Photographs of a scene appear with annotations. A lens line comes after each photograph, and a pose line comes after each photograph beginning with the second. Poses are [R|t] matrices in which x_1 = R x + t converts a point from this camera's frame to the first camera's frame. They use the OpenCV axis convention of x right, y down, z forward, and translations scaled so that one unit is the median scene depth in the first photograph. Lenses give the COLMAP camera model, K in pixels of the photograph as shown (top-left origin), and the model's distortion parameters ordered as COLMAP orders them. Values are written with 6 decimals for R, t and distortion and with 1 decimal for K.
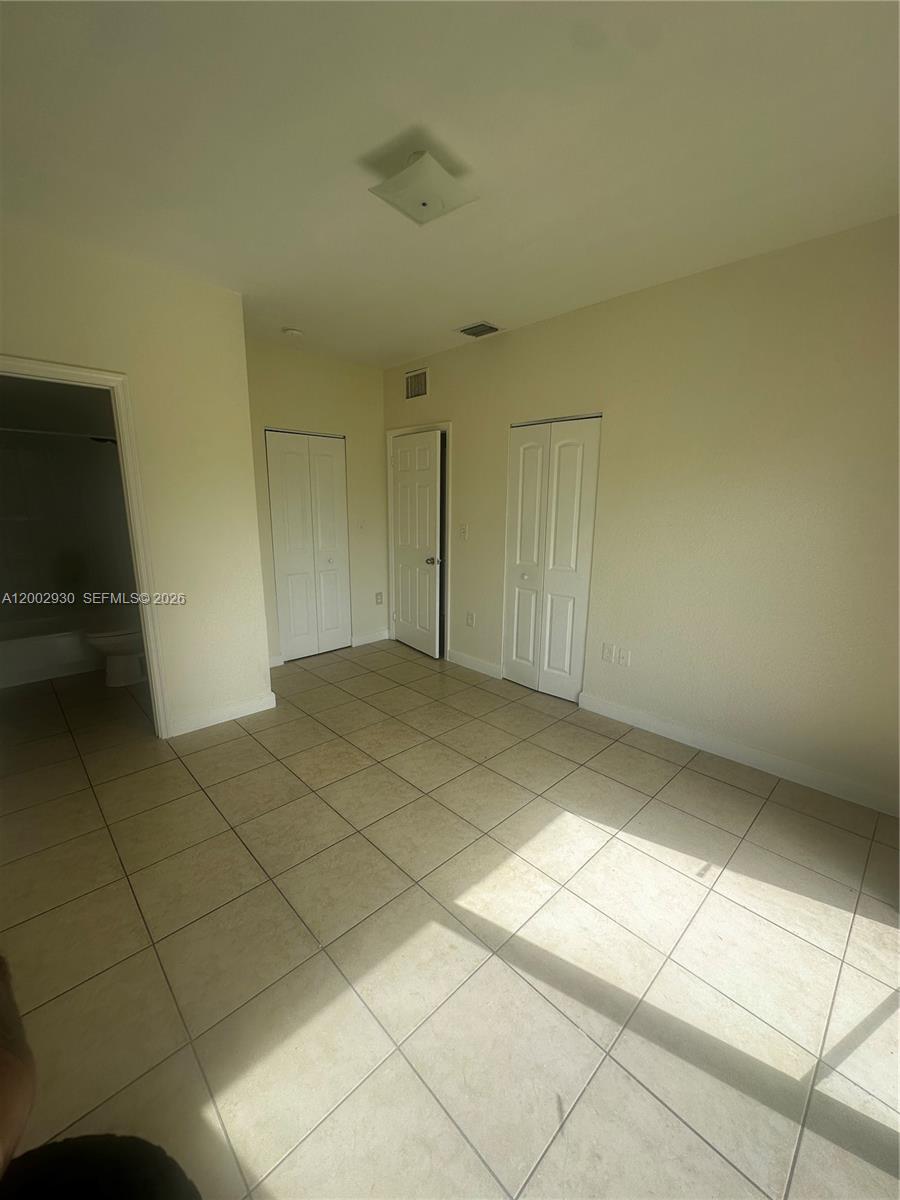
lens RADIAL K [[479.8, 0, 451.4], [0, 479.8, 601.3], [0, 0, 1]] dist [-0.000188, 0.000363]
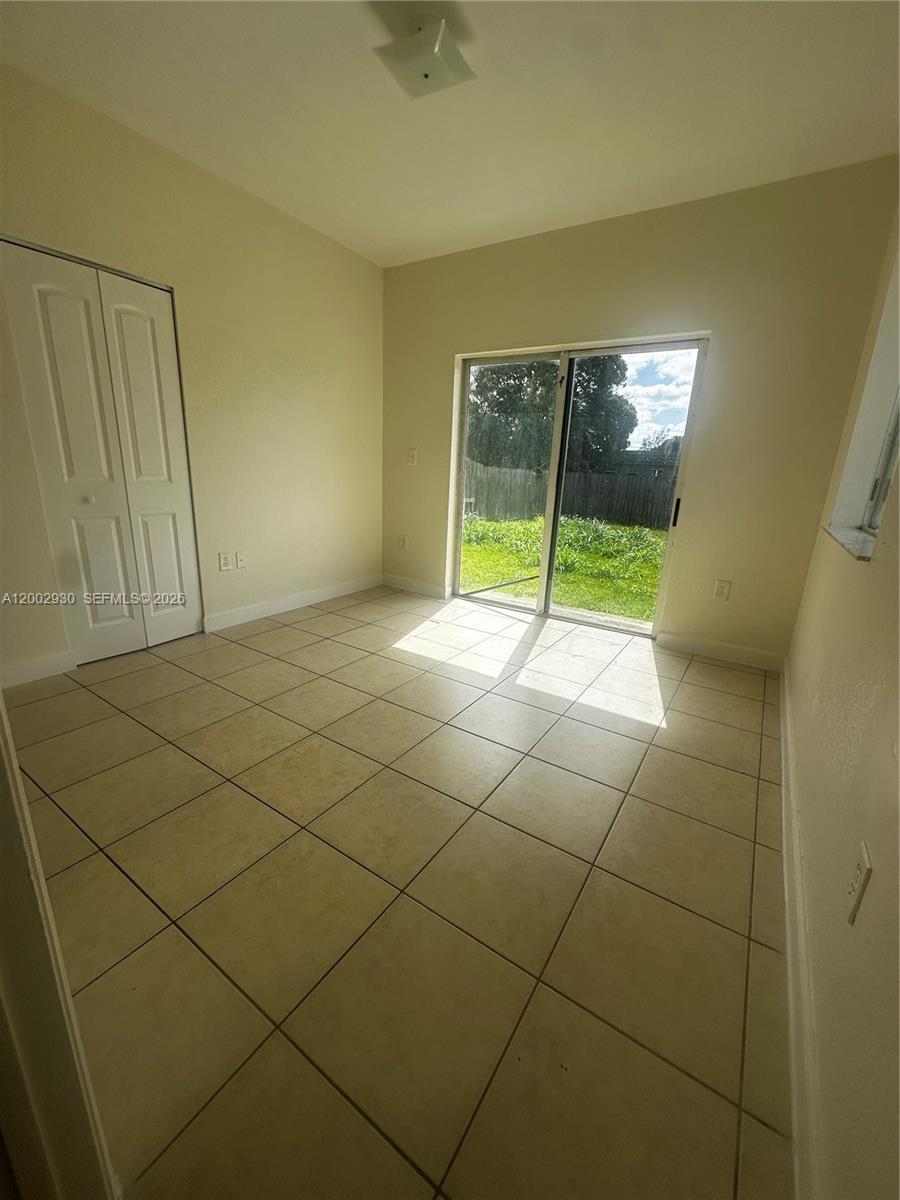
lens RADIAL K [[479.8, 0, 451.4], [0, 479.8, 601.3], [0, 0, 1]] dist [-0.000188, 0.000363]
pose [[-0.206041, -0.296033, 0.932691, -0.782356], [0.164422, 0.929117, 0.331221, -0.073592], [-0.964631, 0.221600, -0.142762, 0.782239]]
